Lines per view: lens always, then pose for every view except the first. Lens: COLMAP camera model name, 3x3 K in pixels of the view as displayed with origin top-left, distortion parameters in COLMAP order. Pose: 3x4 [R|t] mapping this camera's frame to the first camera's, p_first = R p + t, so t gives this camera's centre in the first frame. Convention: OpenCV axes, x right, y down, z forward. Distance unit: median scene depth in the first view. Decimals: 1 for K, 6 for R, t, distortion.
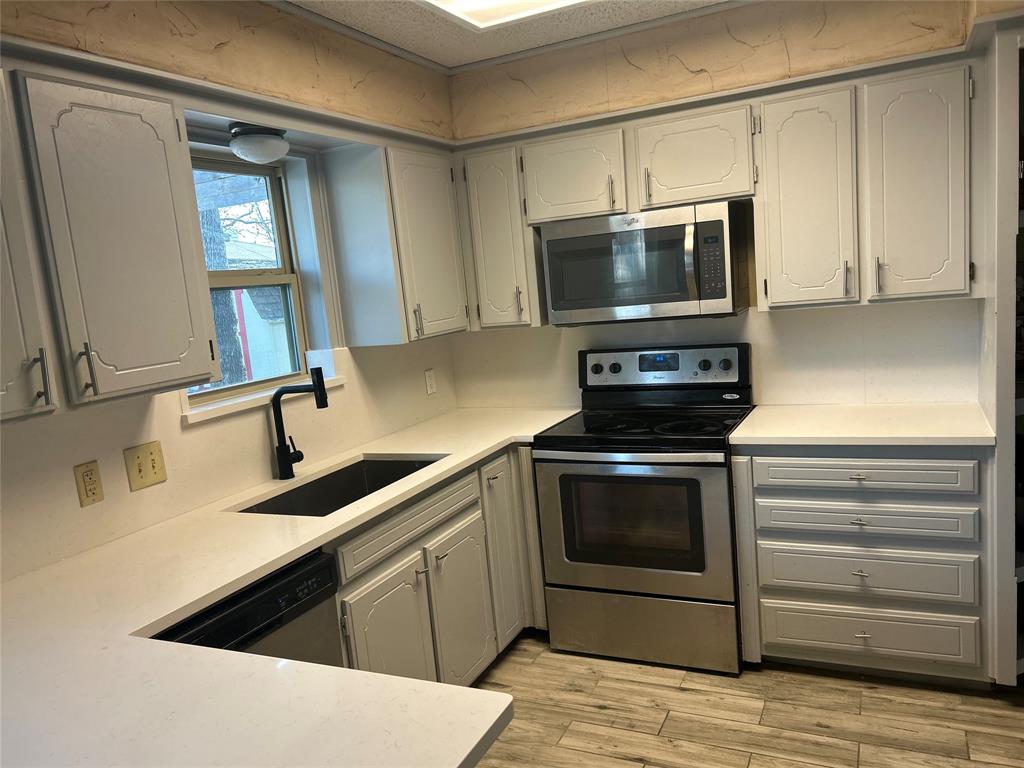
lens RADIAL K [[769.8, 0, 520.0], [0, 769.8, 385.1], [0, 0, 1]] dist [0.045307, -0.052530]
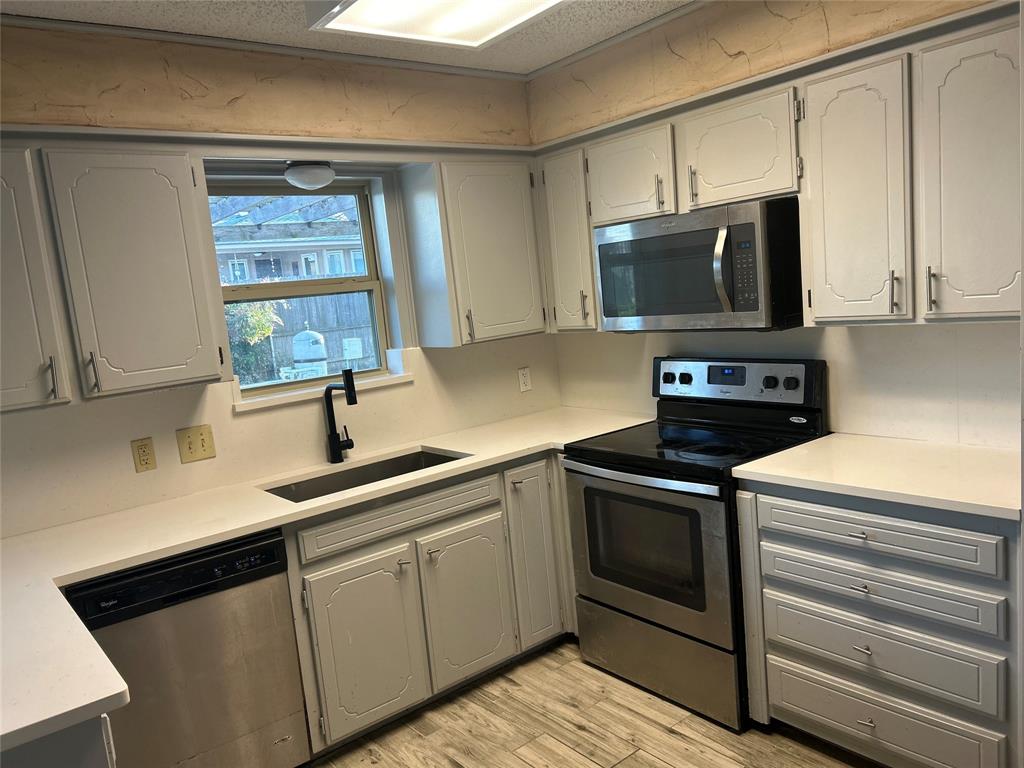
lens RADIAL K [[769.8, 0, 512.3], [0, 769.8, 384.3], [0, 0, 1]] dist [0.045307, -0.052530]
pose [[0.897603, 0.060691, -0.436607, 0.421155], [-0.044883, 0.997912, 0.046443, -0.059721], [0.438514, -0.022091, 0.898453, 0.084998]]
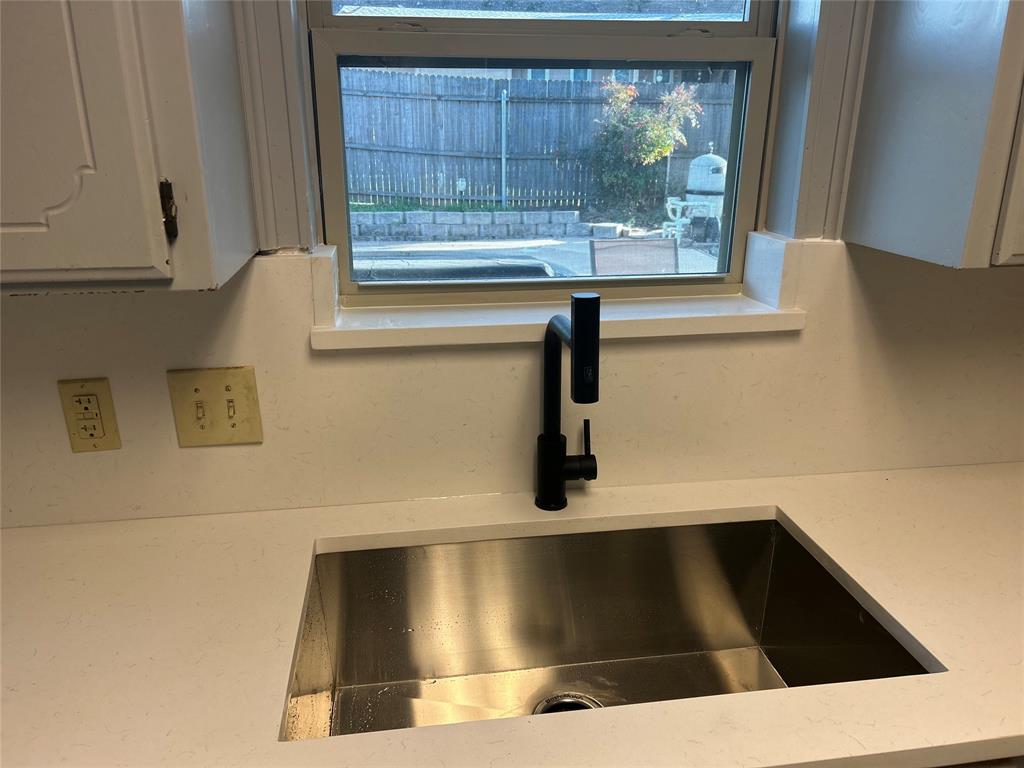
lens RADIAL K [[769.8, 0, 507.6], [0, 769.8, 389.5], [0, 0, 1]] dist [0.045307, -0.052530]
pose [[0.546272, 0.354236, -0.759015, 0.011054], [-0.163121, 0.933812, 0.318414, -0.085841], [0.821571, -0.050129, 0.567898, 0.710302]]
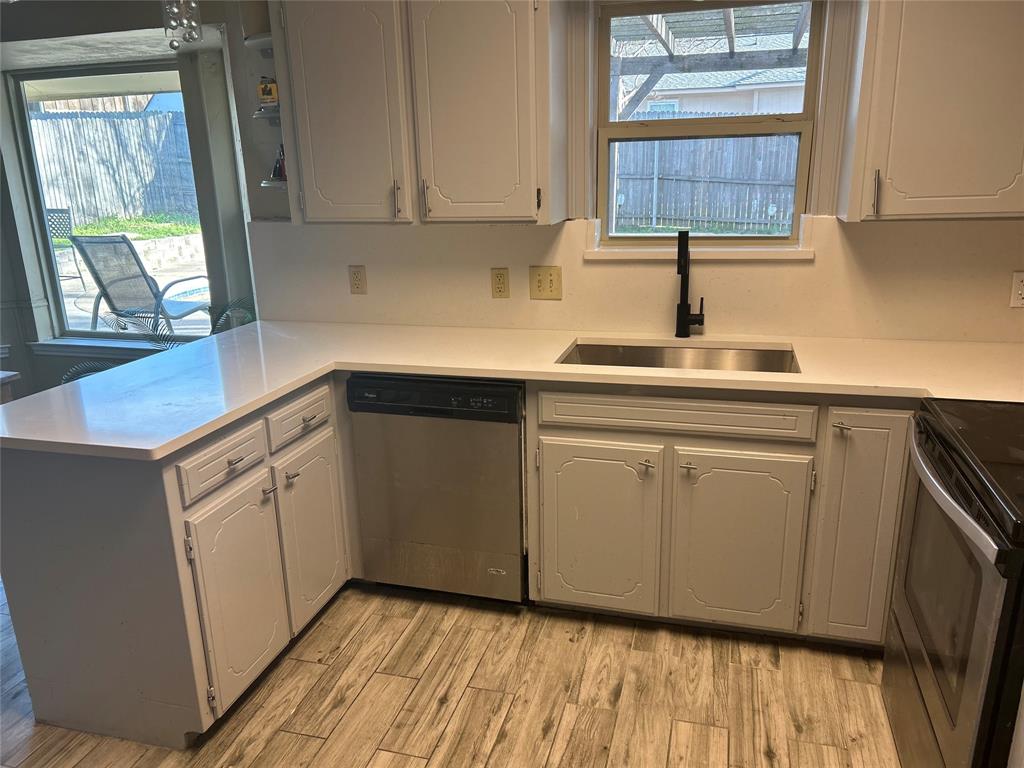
lens RADIAL K [[769.8, 0, 510.9], [0, 769.8, 392.4], [0, 0, 1]] dist [0.045307, -0.052530]
pose [[0.164122, 0.362072, -0.917588, 0.611211], [-0.124505, 0.930366, 0.344844, -0.131676], [0.978551, 0.057647, 0.197774, 0.575011]]
